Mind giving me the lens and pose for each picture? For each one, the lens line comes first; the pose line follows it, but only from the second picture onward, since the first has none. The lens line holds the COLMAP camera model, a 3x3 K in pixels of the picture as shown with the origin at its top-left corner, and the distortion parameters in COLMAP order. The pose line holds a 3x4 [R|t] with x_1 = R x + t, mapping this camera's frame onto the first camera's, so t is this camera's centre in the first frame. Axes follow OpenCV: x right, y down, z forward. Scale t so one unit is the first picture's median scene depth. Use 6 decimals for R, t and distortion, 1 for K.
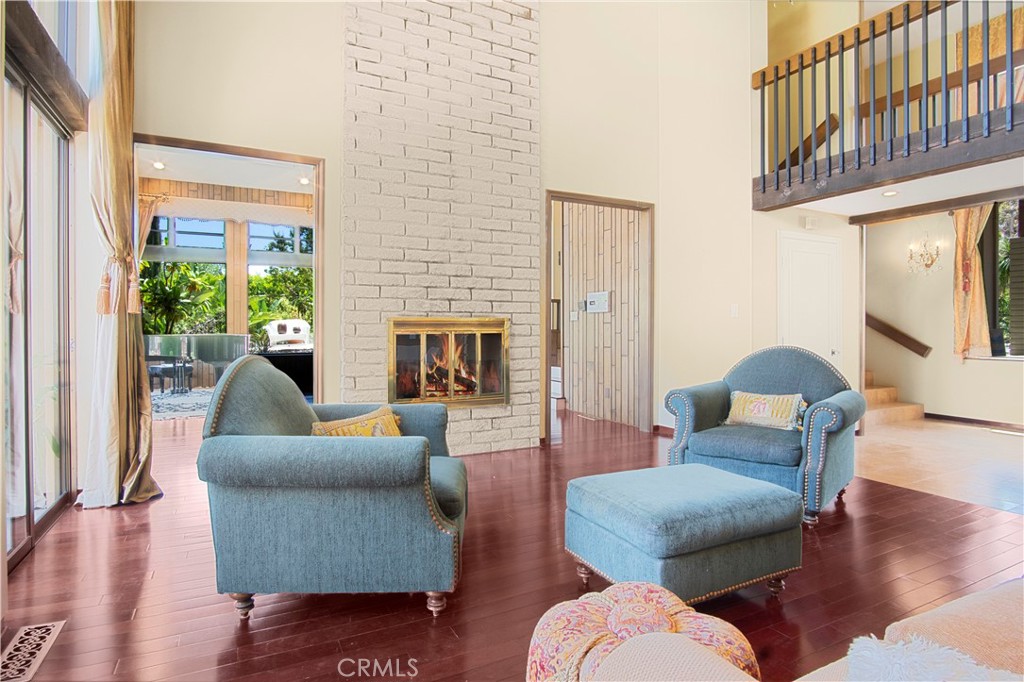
lens RADIAL K [[553.5, 0, 513.9], [0, 553.5, 333.9], [0, 0, 1]] dist [-0.008625, -0.000958]
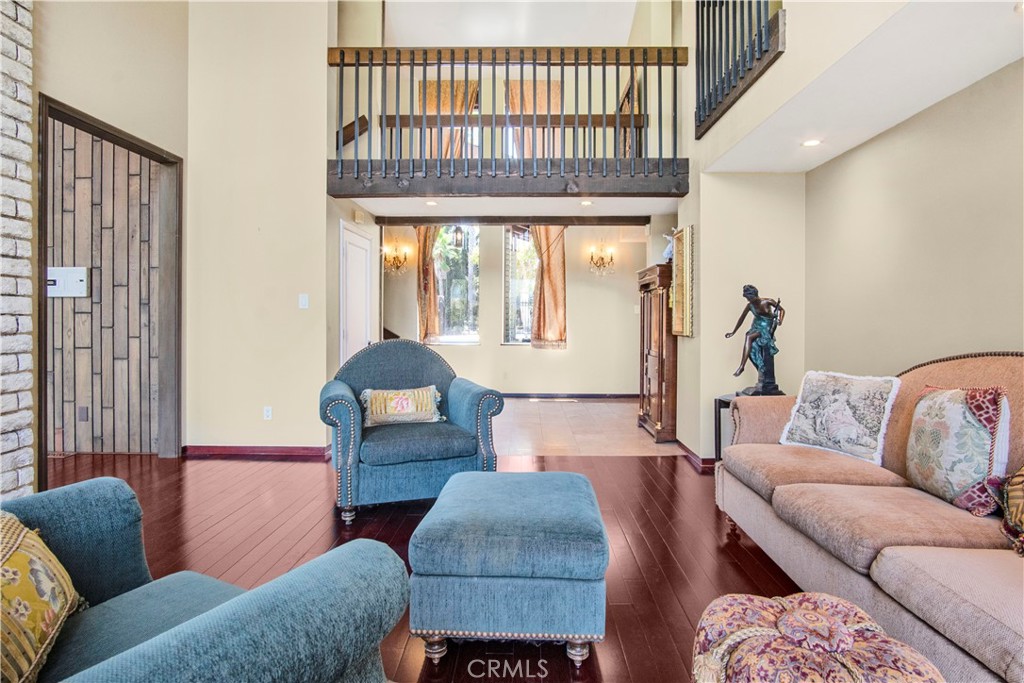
lens RADIAL K [[553.5, 0, 506.2], [0, 553.5, 324.7], [0, 0, 1]] dist [-0.008625, -0.000958]
pose [[0.496611, -0.006550, 0.867948, -0.199472], [0.006943, 0.999970, 0.003574, -0.004299], [-0.867945, 0.004252, 0.496641, 0.241217]]
